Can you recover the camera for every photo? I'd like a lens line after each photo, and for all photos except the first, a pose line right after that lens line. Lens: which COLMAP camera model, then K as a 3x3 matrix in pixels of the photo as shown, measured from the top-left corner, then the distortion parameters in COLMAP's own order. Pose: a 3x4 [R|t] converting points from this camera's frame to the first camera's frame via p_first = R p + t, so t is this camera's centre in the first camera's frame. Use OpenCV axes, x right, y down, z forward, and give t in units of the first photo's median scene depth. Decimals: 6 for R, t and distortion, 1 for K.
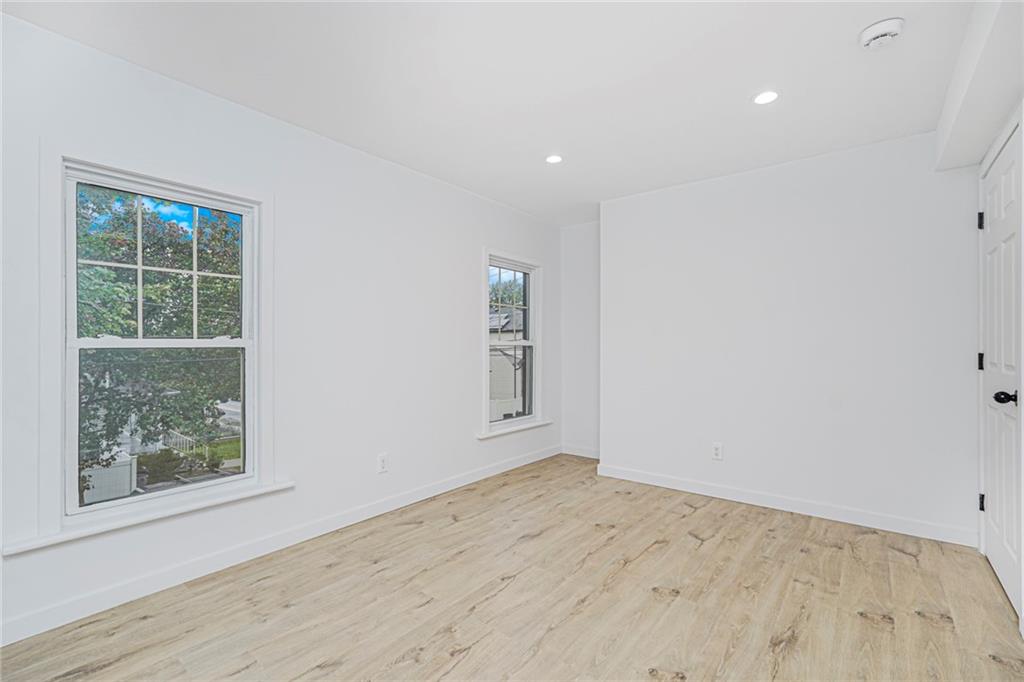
lens RADIAL K [[456.5, 0, 501.5], [0, 456.5, 343.9], [0, 0, 1]] dist [-0.013684, 0.007613]
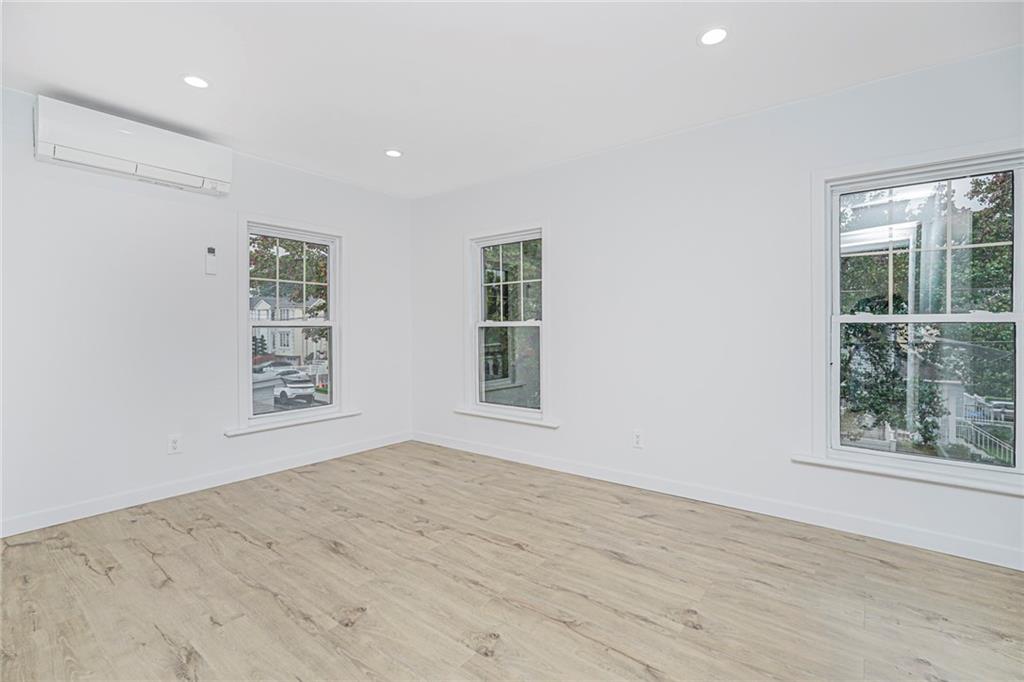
lens RADIAL K [[456.5, 0, 510.4], [0, 456.5, 342.7], [0, 0, 1]] dist [-0.013684, 0.007613]
pose [[0.037293, 0.039728, -0.998514, 0.858499], [0.010890, 0.999134, 0.040160, 0.001145], [0.999245, -0.012372, 0.036828, 0.778599]]
